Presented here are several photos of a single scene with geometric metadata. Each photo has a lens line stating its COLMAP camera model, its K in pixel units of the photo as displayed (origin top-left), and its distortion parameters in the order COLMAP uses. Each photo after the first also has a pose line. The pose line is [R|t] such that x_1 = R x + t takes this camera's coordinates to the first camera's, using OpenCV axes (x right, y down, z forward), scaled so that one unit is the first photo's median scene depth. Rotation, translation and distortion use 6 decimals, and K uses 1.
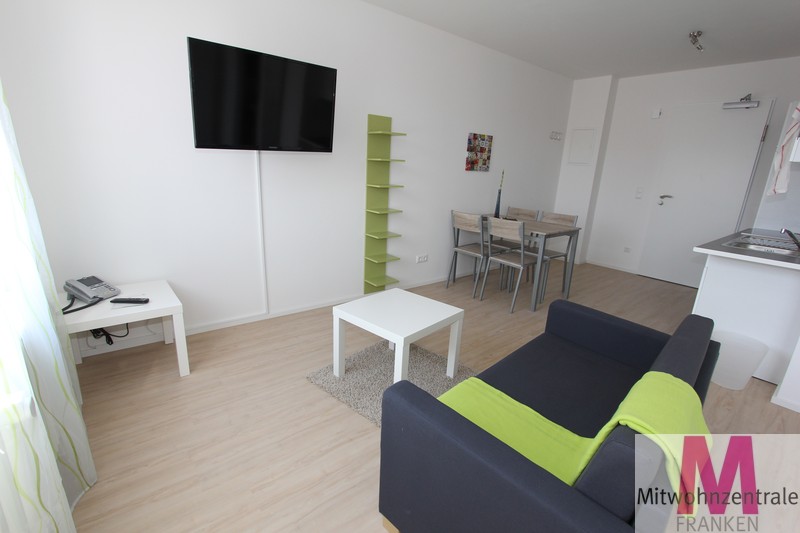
lens RADIAL K [[367.5, 0, 401.7], [0, 367.5, 269.5], [0, 0, 1]] dist [-0.018176, 0.000981]
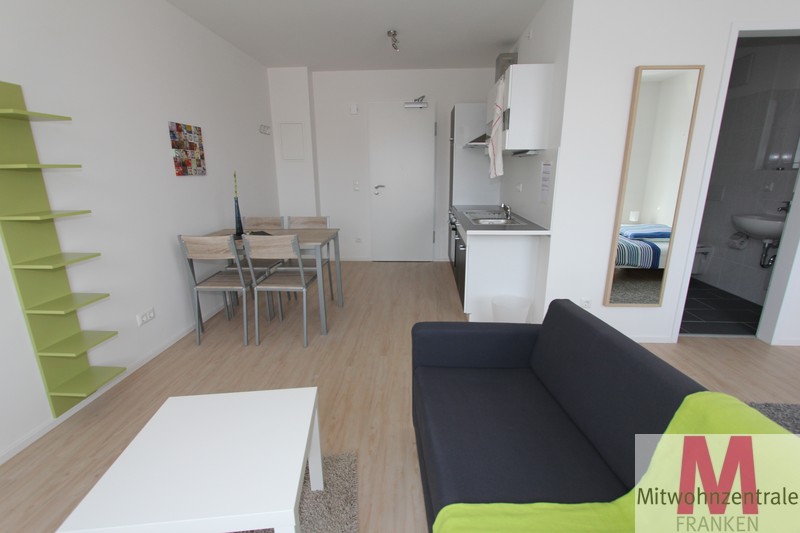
lens RADIAL K [[367.5, 0, 401.7], [0, 367.5, 269.5], [0, 0, 1]] dist [-0.018176, 0.000981]
pose [[0.667587, -0.243491, 0.703591, -0.074009], [0.241113, 0.964788, 0.105108, -0.067307], [-0.704409, 0.099477, 0.702789, 0.227053]]
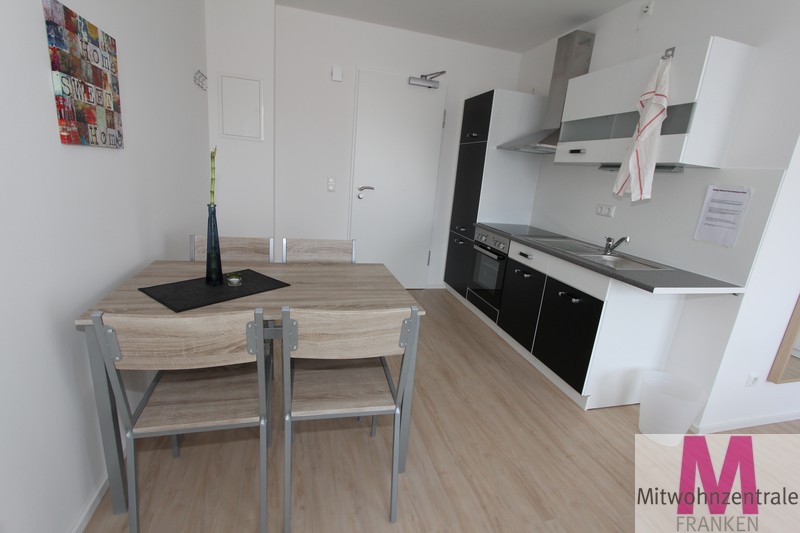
lens RADIAL K [[367.5, 0, 401.7], [0, 367.5, 269.5], [0, 0, 1]] dist [-0.018176, 0.000981]
pose [[0.403936, -0.247821, 0.880579, 0.015698], [0.184621, 0.964883, 0.186858, -0.185037], [-0.895963, 0.087095, 0.435504, 0.672292]]
